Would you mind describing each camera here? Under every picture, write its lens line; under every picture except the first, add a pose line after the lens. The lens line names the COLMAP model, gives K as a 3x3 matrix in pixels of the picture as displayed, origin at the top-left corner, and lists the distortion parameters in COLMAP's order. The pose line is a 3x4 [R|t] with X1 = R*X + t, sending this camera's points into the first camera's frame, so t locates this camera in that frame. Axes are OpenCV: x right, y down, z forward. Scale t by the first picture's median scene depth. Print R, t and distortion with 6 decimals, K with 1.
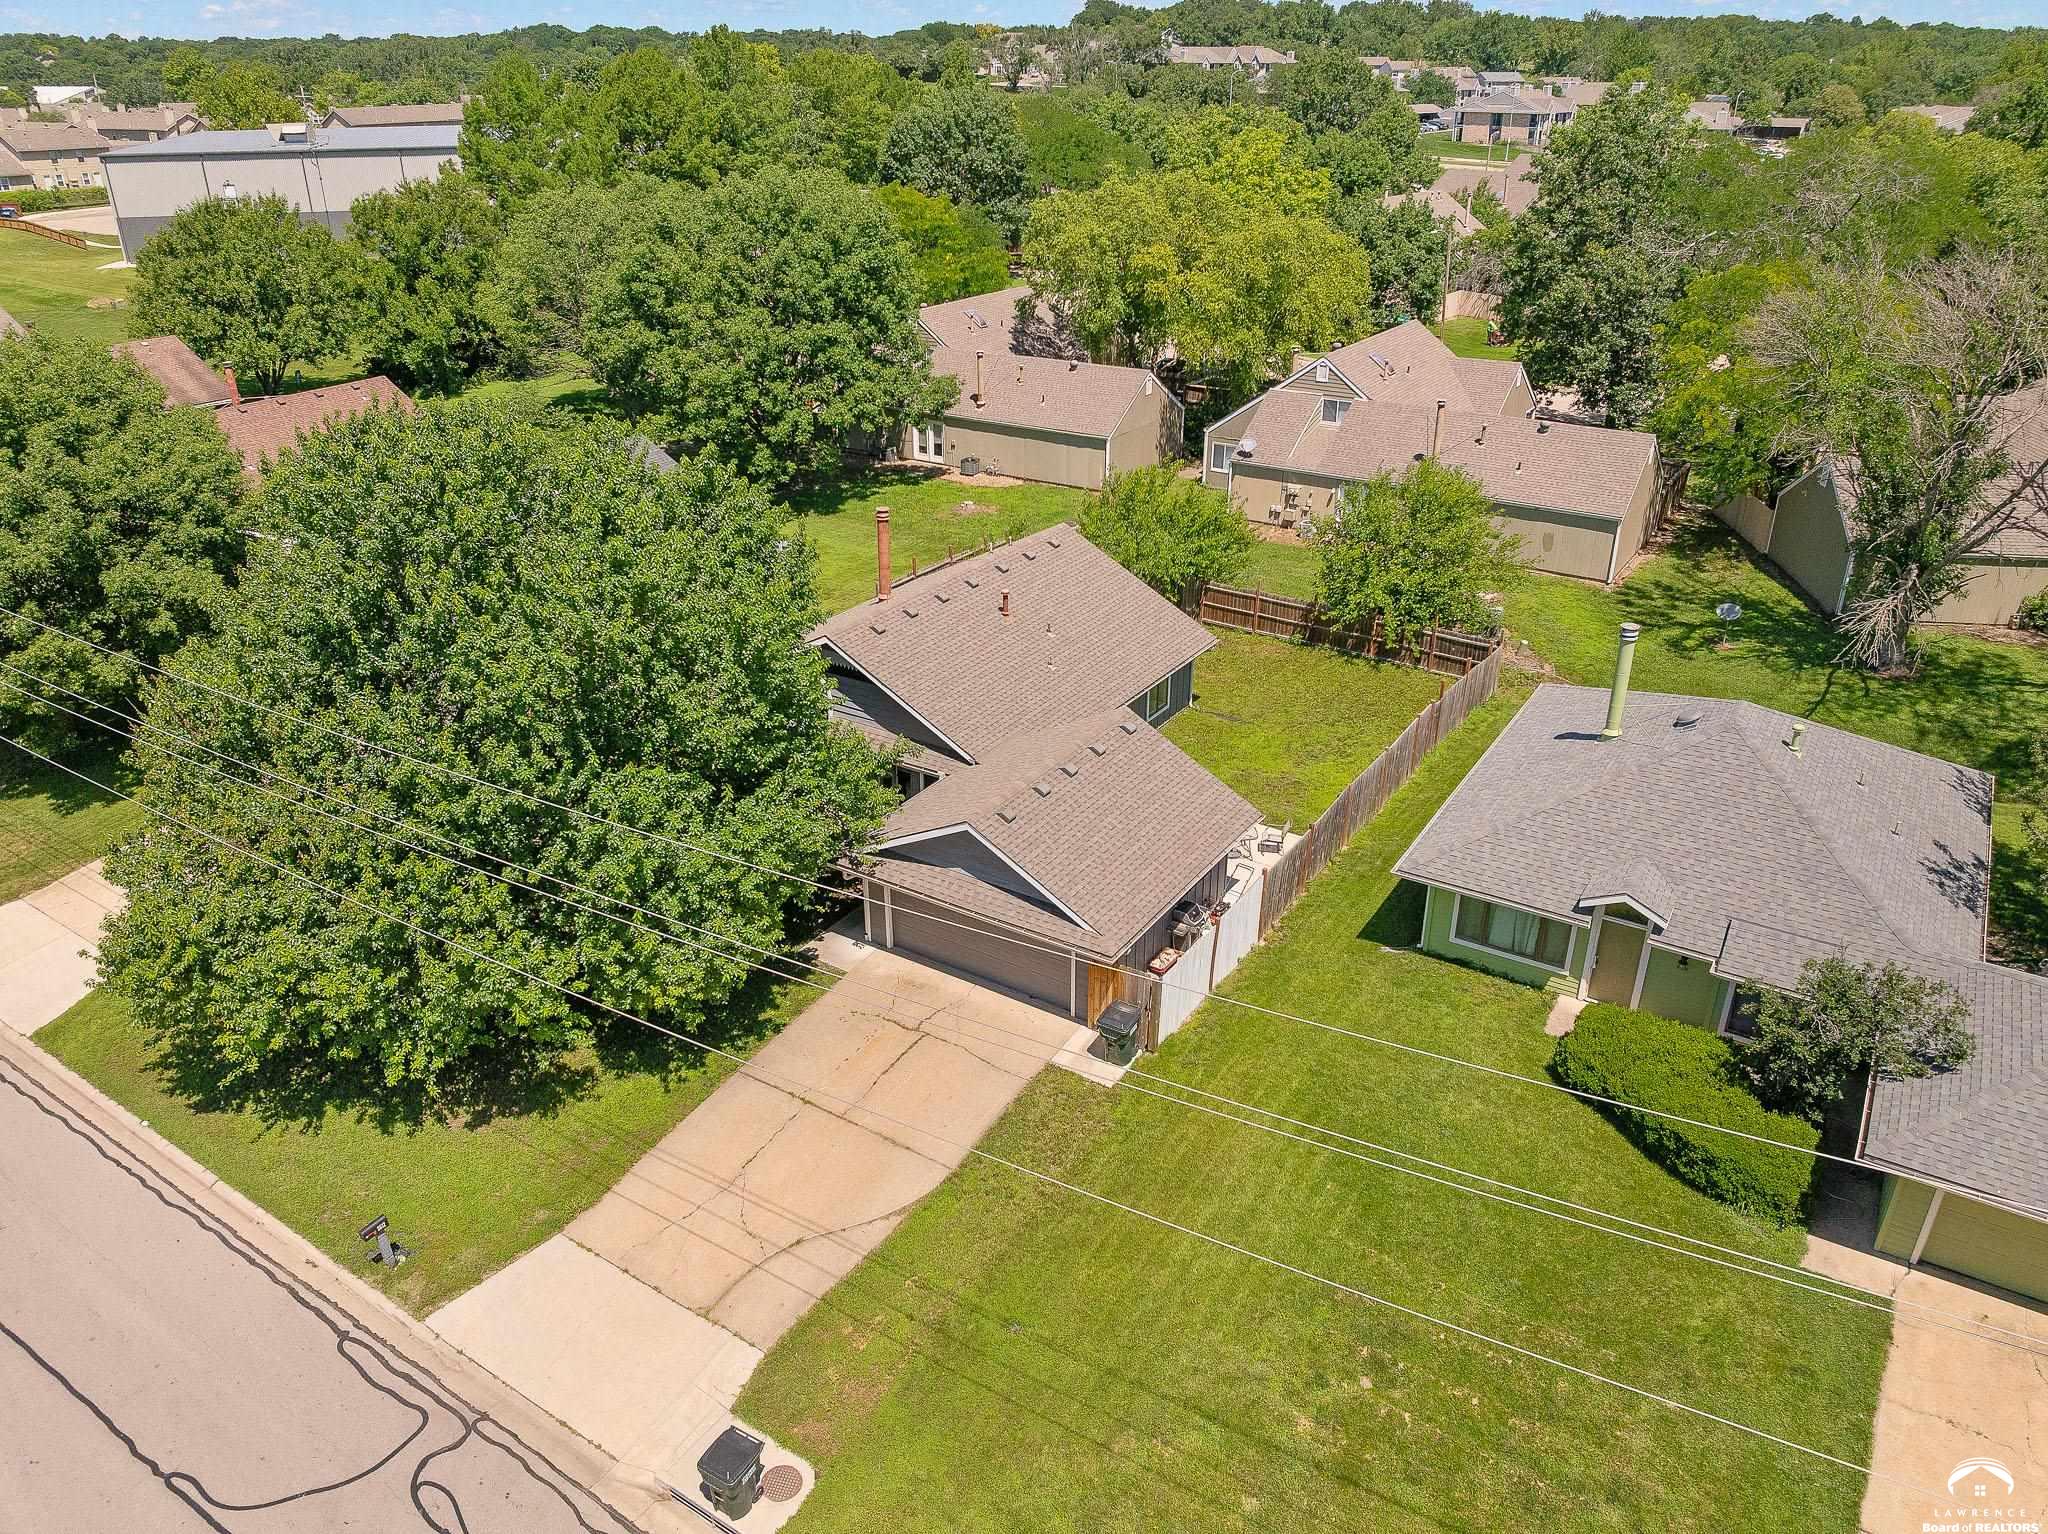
lens RADIAL K [[1434.2, 0, 1031.3], [0, 1434.2, 764.2], [0, 0, 1]] dist [-0.040870, 0.018697]
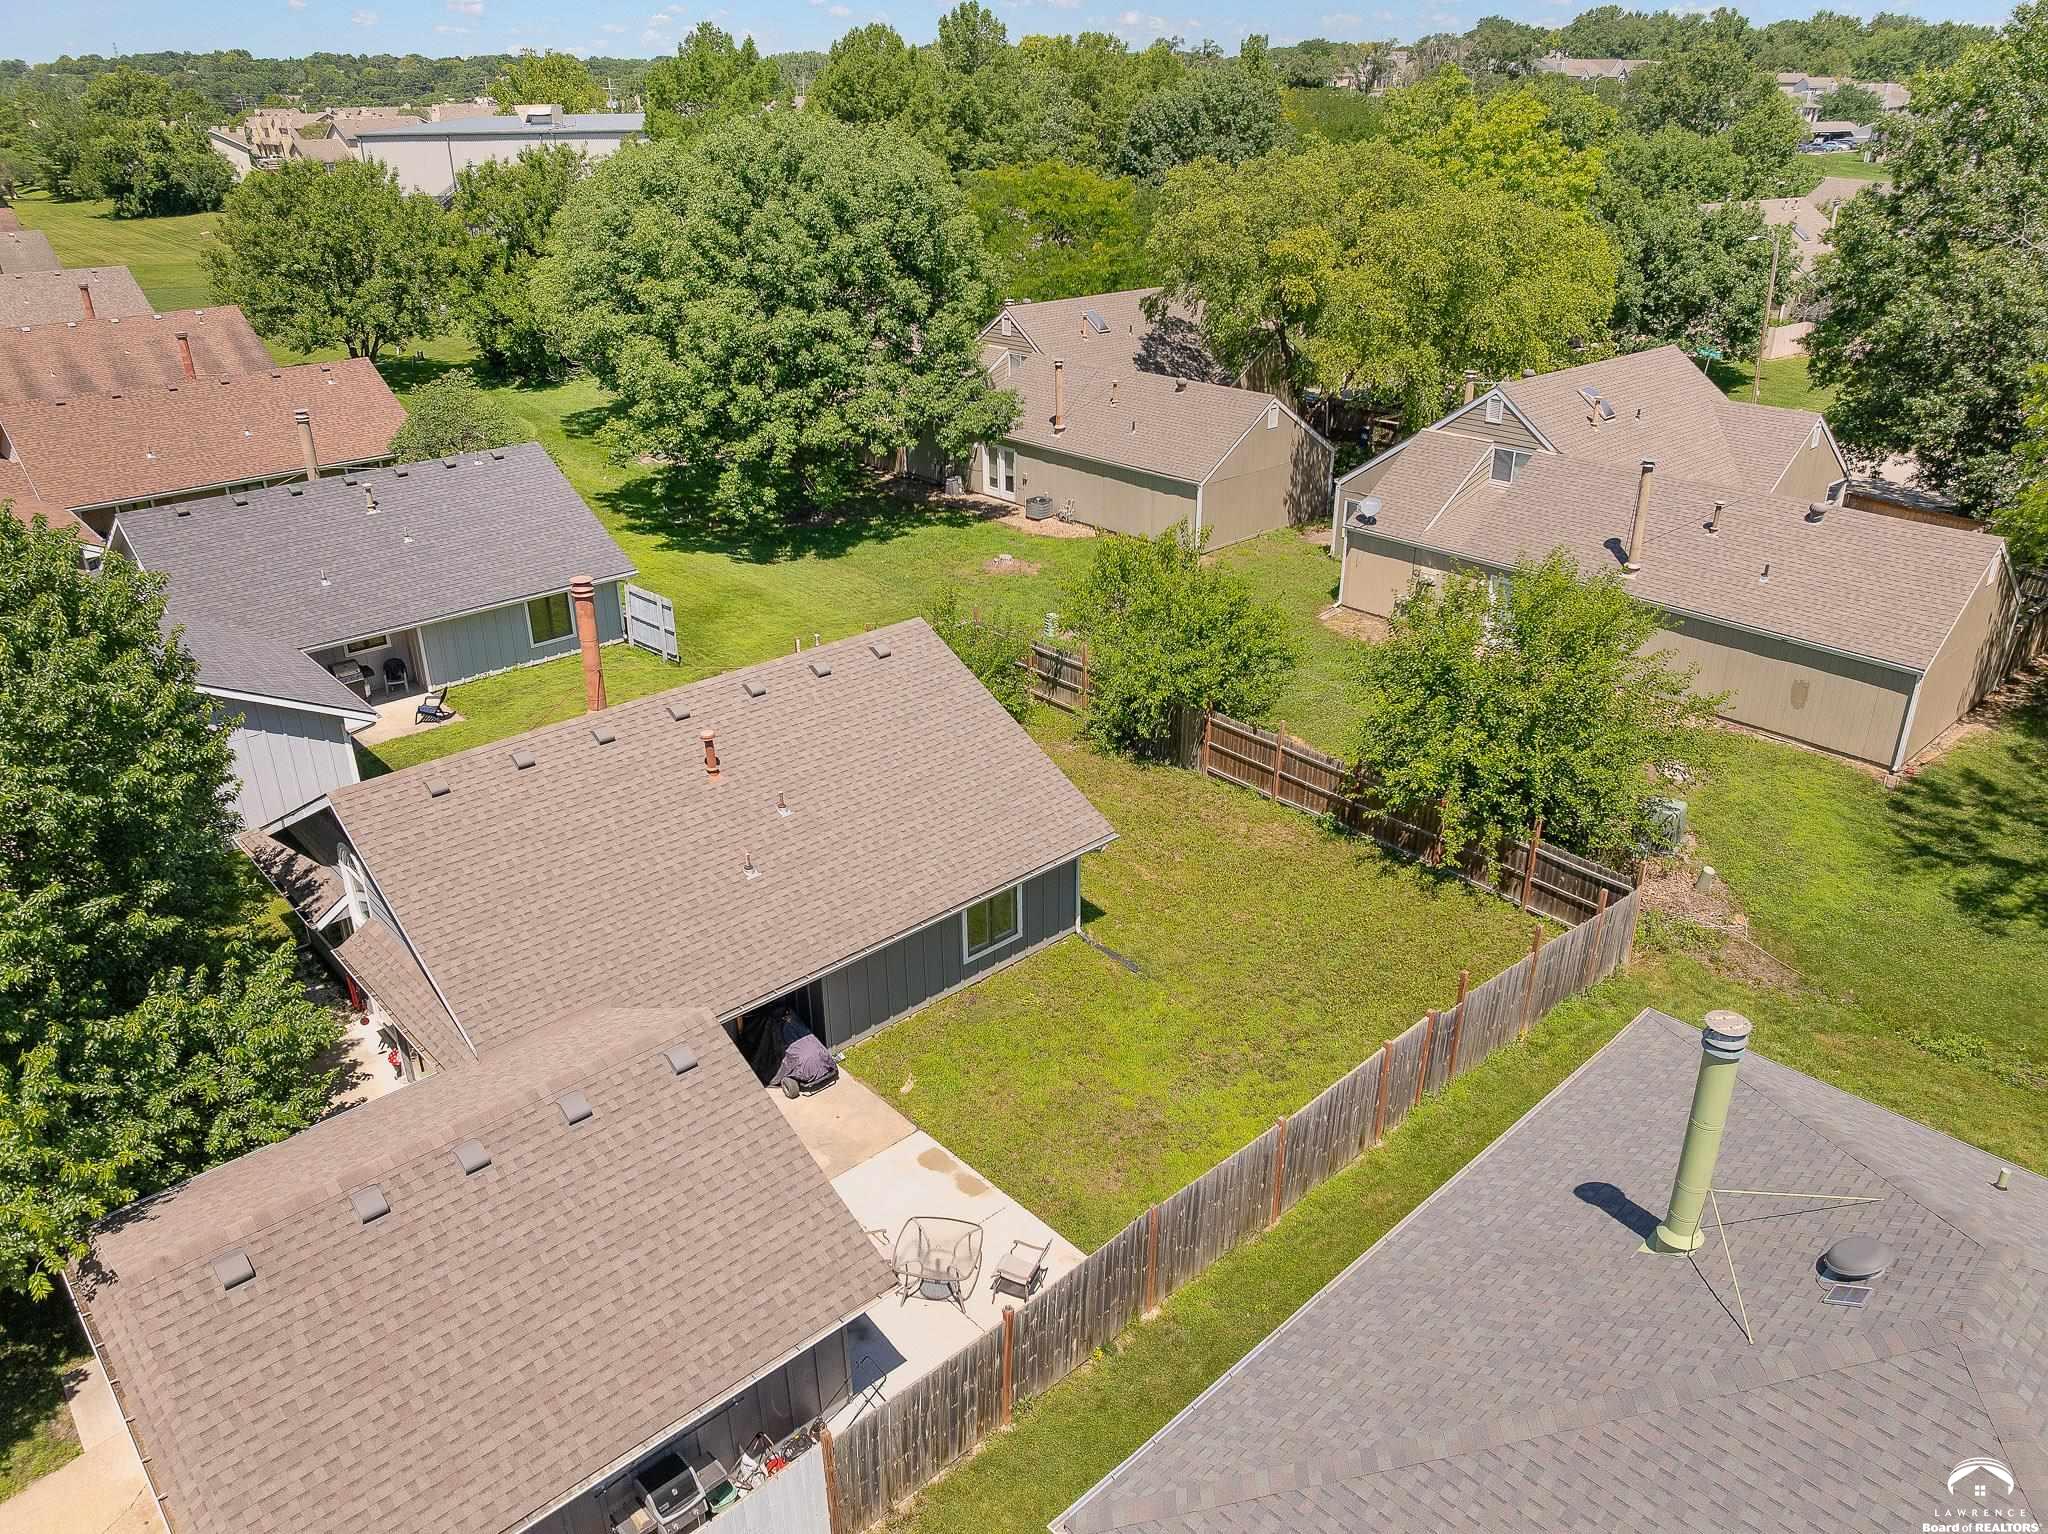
lens RADIAL K [[1434.2, 0, 1024.2], [0, 1434.2, 769.9], [0, 0, 1]] dist [-0.040870, 0.018697]
pose [[0.968781, 0.109056, -0.222642, 0.141482], [-0.111357, 0.993778, 0.002233, -0.069820], [0.221501, 0.022630, 0.974898, 0.252315]]
